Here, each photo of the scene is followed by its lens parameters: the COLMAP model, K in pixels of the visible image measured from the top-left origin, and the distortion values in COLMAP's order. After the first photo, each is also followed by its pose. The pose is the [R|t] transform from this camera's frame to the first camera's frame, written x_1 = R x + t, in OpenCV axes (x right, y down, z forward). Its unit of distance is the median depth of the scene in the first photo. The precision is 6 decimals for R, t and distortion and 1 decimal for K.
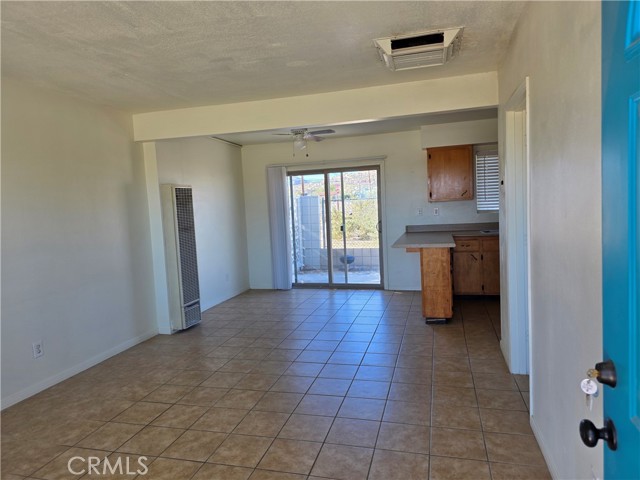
lens RADIAL K [[428.8, 0, 320.7], [0, 428.8, 239.0], [0, 0, 1]] dist [0.036130, -0.014626]
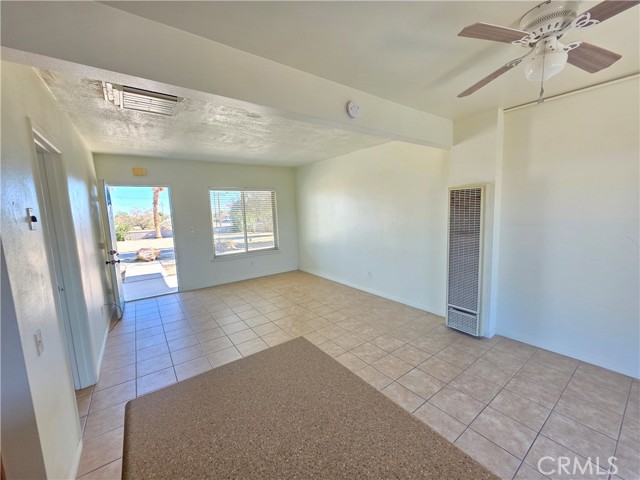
lens RADIAL K [[255.5, 0, 320.9], [0, 255.5, 241.2], [0, 0, 1]] dist [0.001476, 0.000149]
pose [[-0.619498, 0.167927, -0.766826, 0.432548], [0.001133, 0.977041, 0.213047, -0.169738], [0.784997, 0.131114, -0.605465, 1.496709]]
